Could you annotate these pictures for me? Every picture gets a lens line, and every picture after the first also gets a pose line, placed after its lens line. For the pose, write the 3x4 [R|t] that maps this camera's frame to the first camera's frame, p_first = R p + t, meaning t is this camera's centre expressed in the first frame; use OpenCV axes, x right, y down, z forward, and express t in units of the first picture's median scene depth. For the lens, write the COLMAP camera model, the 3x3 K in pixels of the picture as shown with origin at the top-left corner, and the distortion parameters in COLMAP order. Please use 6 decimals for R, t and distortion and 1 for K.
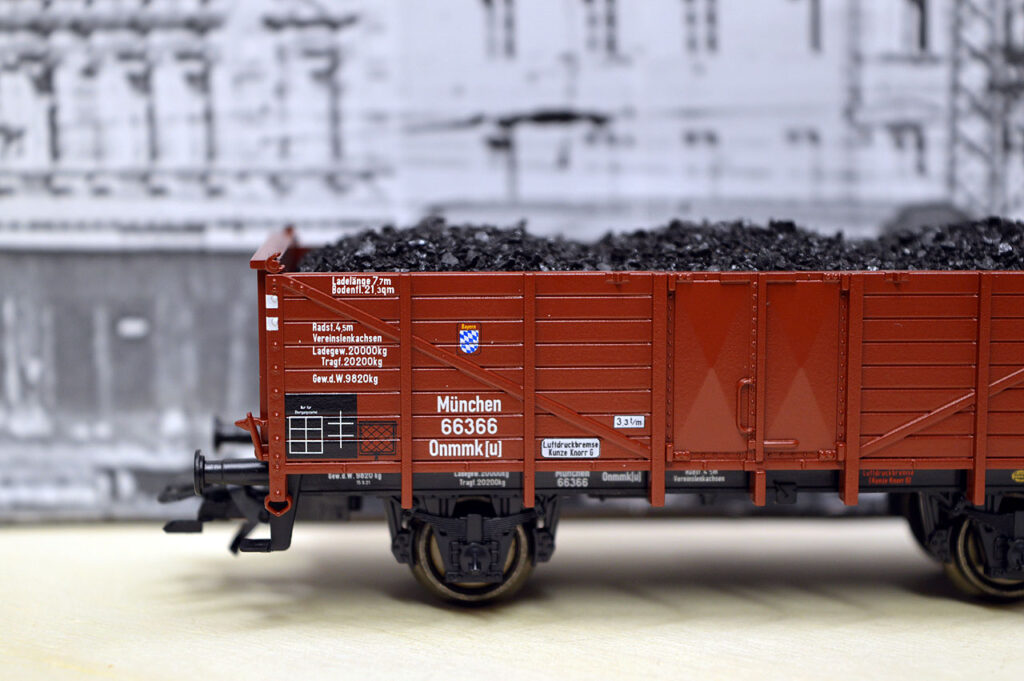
lens RADIAL K [[2419.4, 0, 523.1], [0, 2419.4, 364.3], [0, 0, 1]] dist [0.145291, 0.000000]
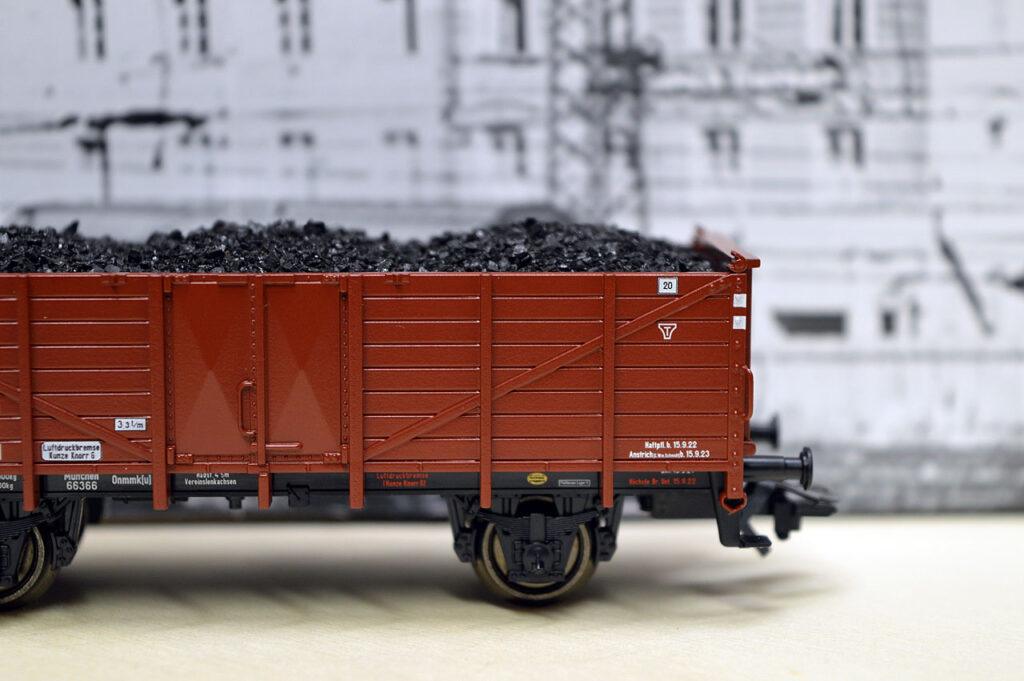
lens RADIAL K [[2419.4, 0, 517.2], [0, 2419.4, 343.2], [0, 0, 1]] dist [0.145291, 0.000000]
pose [[0.999128, -0.000466, -0.041749, 0.209194], [0.000113, 0.999964, -0.008446, -0.001001], [0.041751, 0.008434, 0.999092, 0.008873]]
